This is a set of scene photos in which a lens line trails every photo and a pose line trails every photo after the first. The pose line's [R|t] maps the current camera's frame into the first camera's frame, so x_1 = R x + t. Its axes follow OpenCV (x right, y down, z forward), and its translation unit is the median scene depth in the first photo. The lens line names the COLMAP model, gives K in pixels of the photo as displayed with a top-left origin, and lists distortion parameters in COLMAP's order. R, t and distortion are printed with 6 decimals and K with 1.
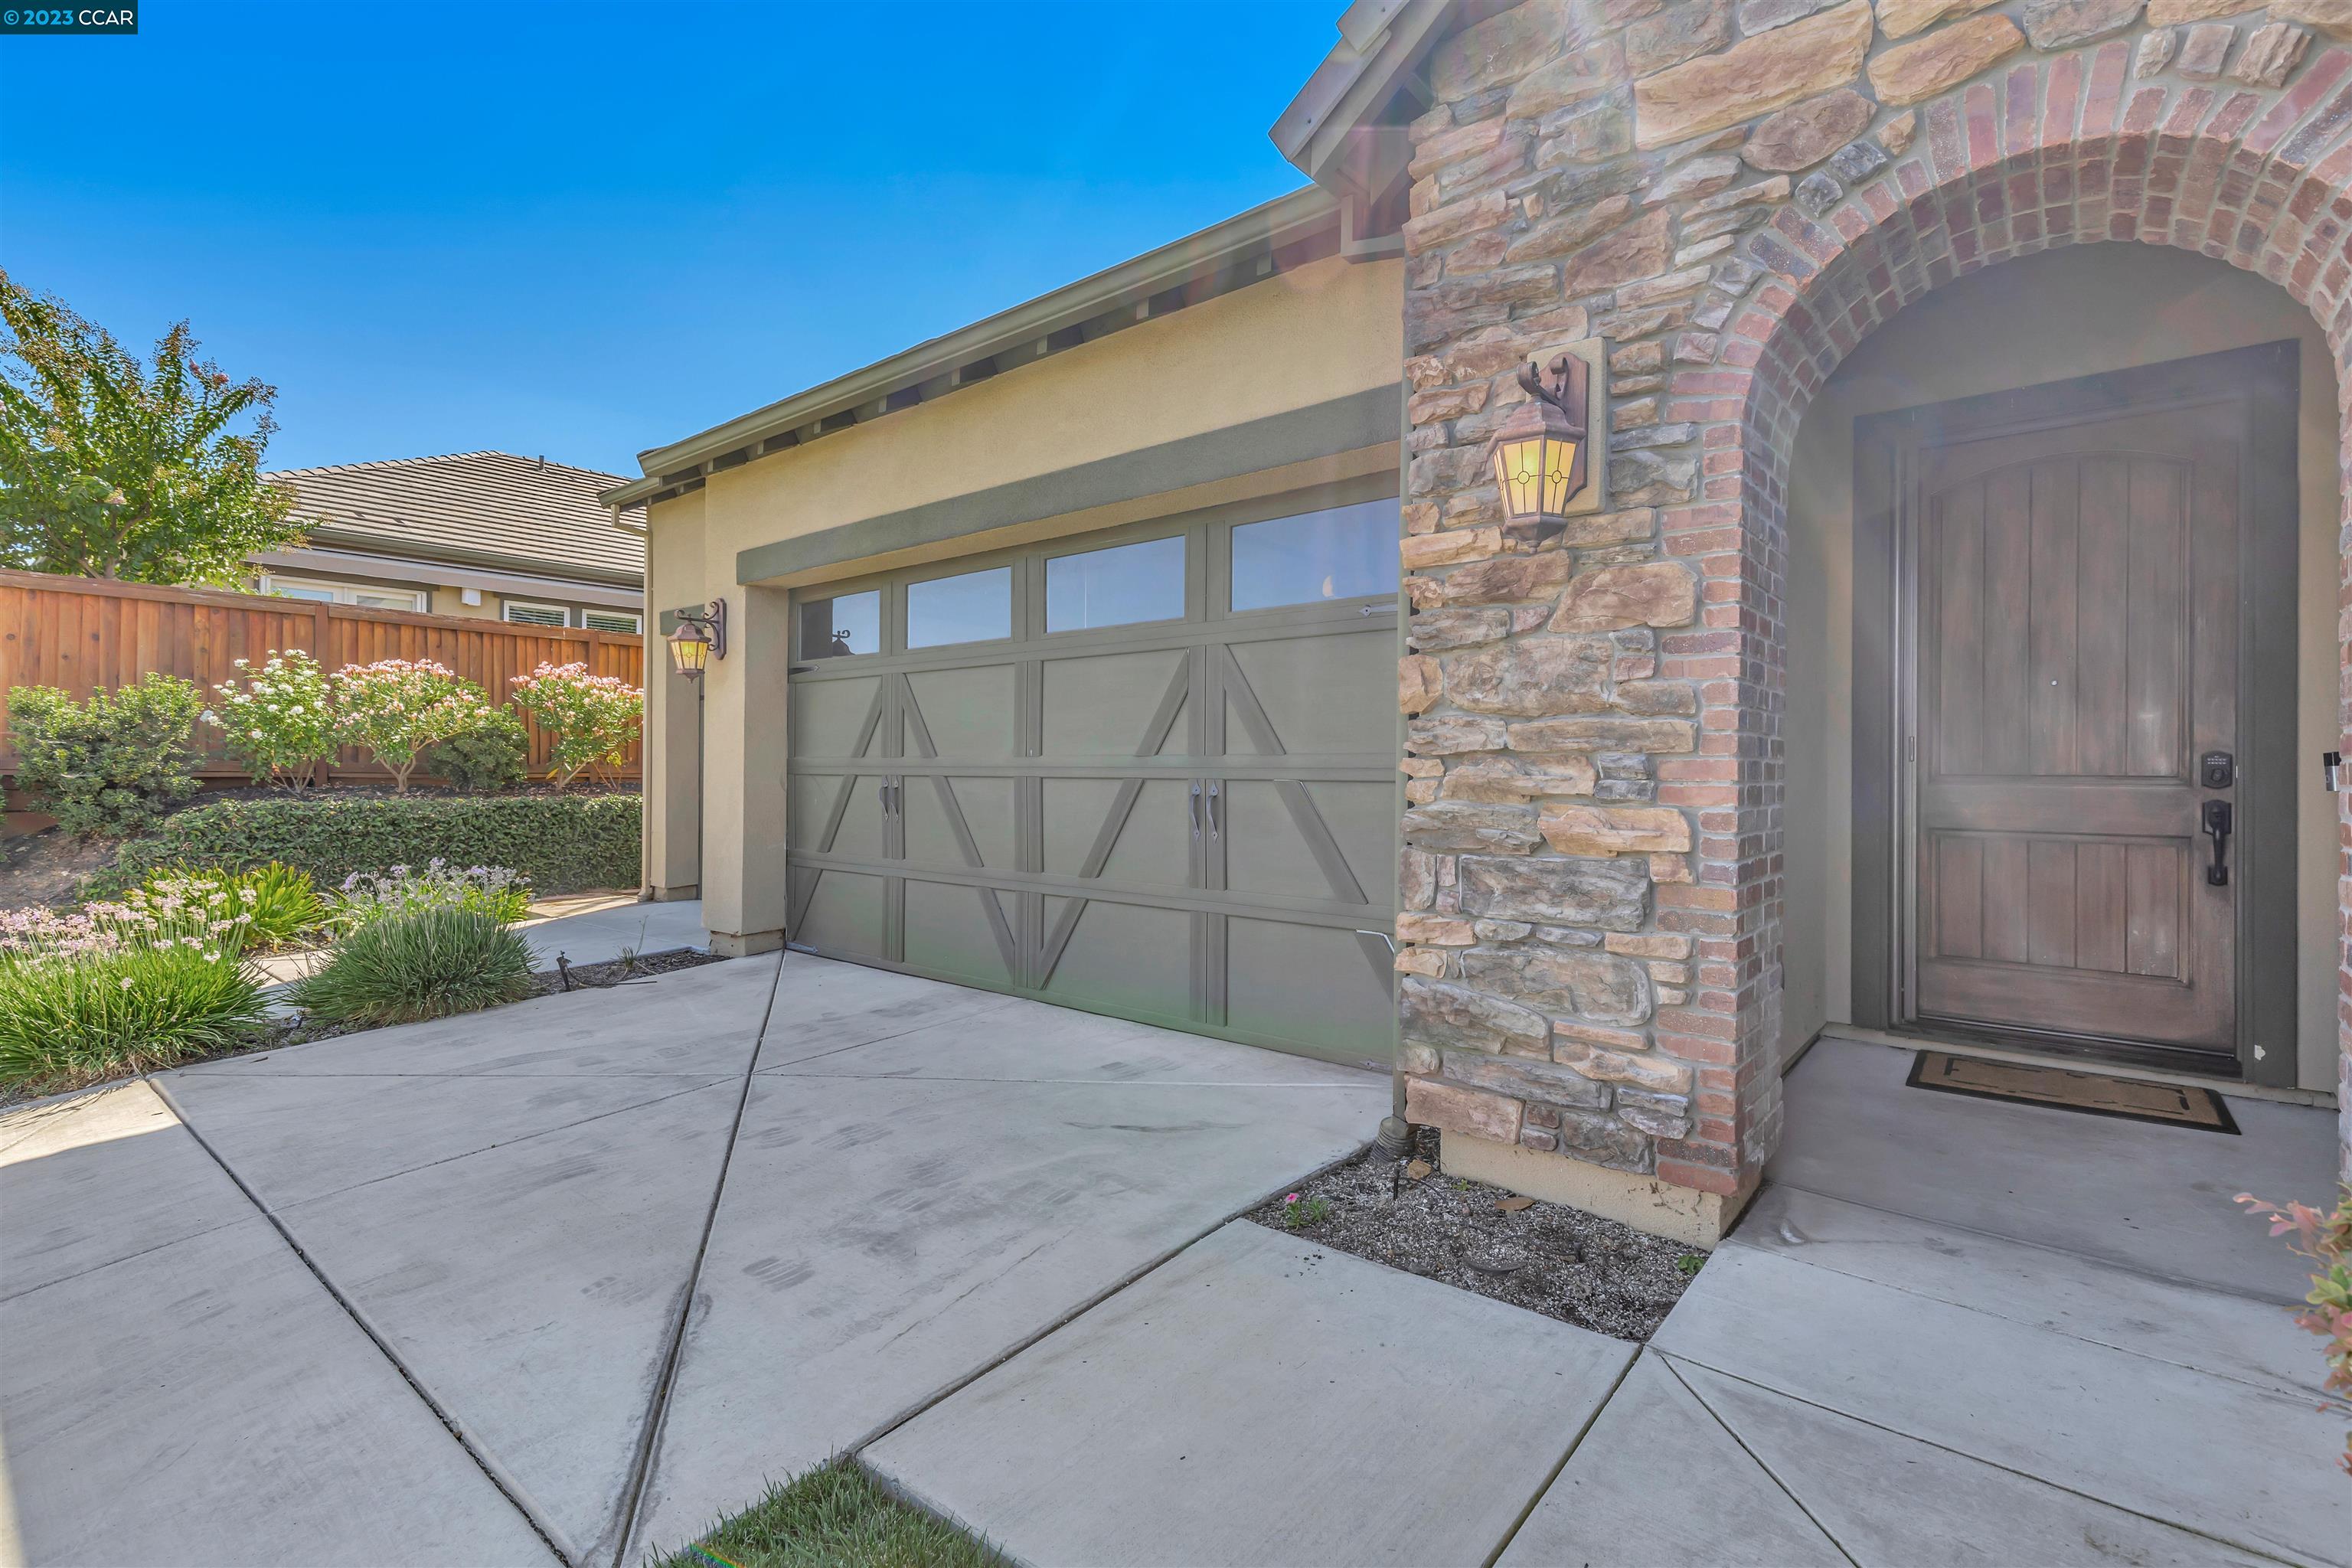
lens RADIAL K [[1069.0, 0, 1196.5], [0, 1069.0, 758.4], [0, 0, 1]] dist [0.003189, -0.000919]
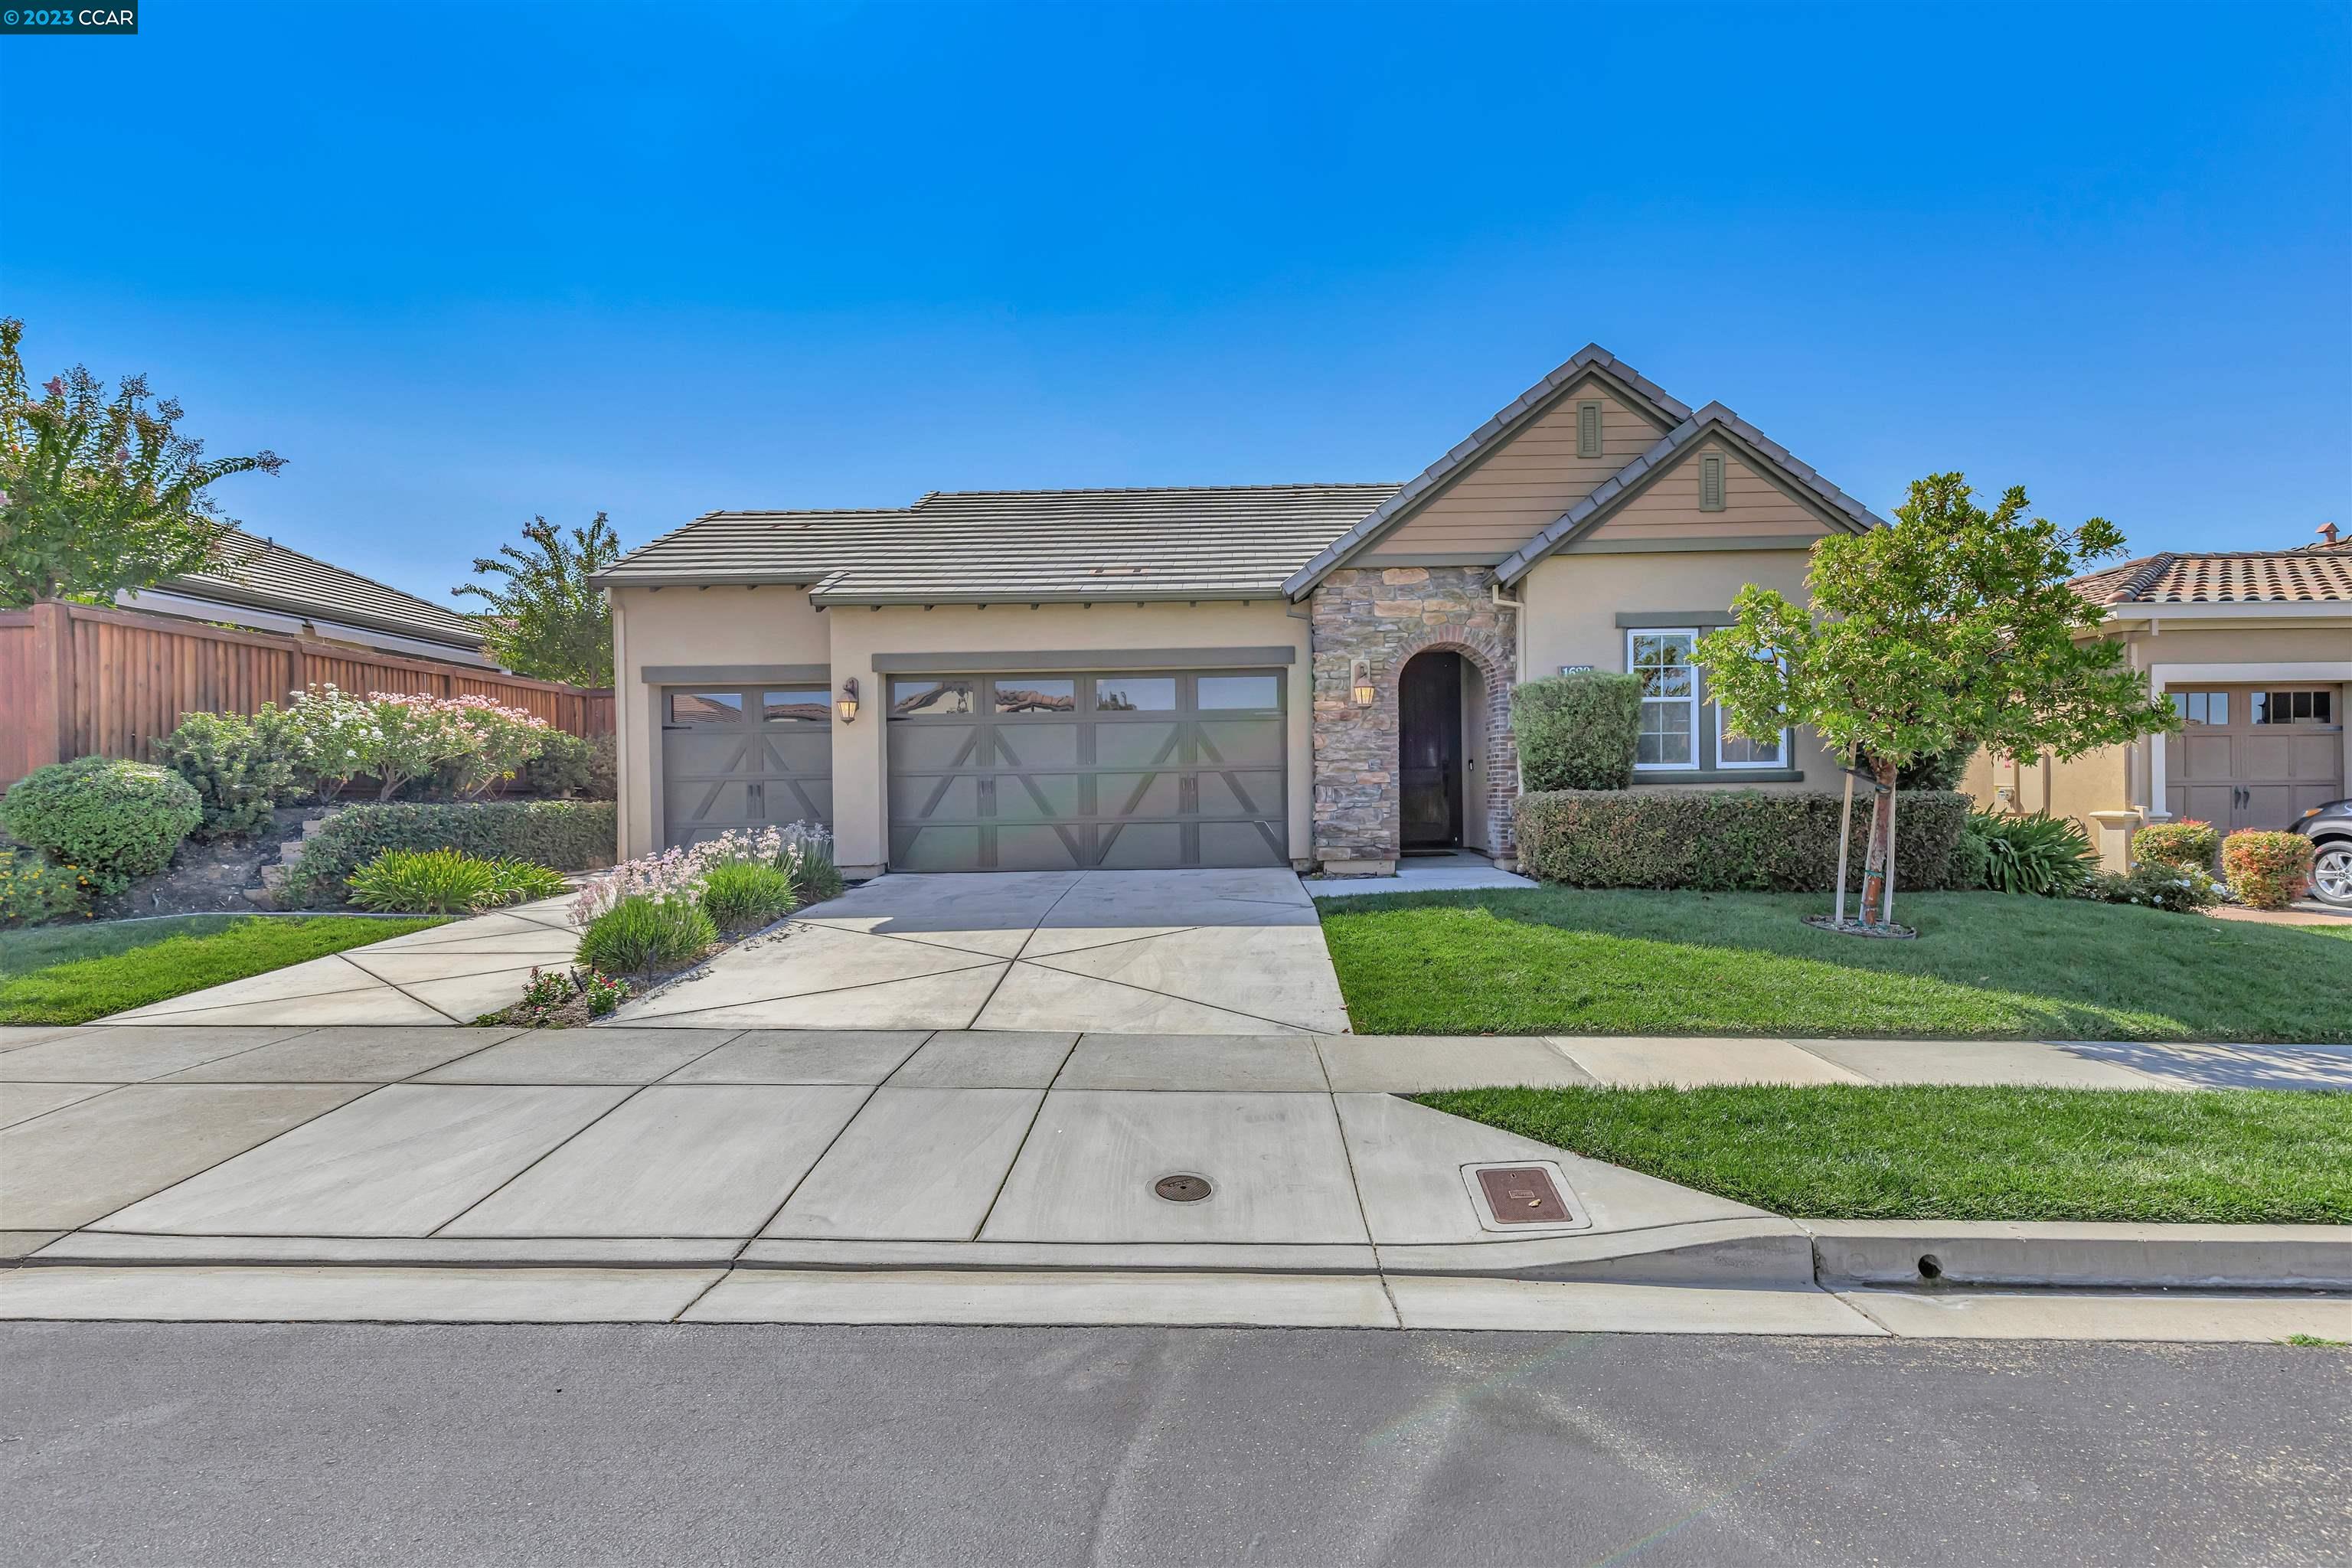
lens RADIAL K [[1069.0, 0, 1196.5], [0, 1069.0, 758.4], [0, 0, 1]] dist [0.003189, -0.000919]
pose [[0.794747, 0.000547, 0.606941, -1.688114], [0.011571, 0.999804, -0.016053, 0.031368], [-0.606831, 0.019781, 0.794585, -1.191312]]
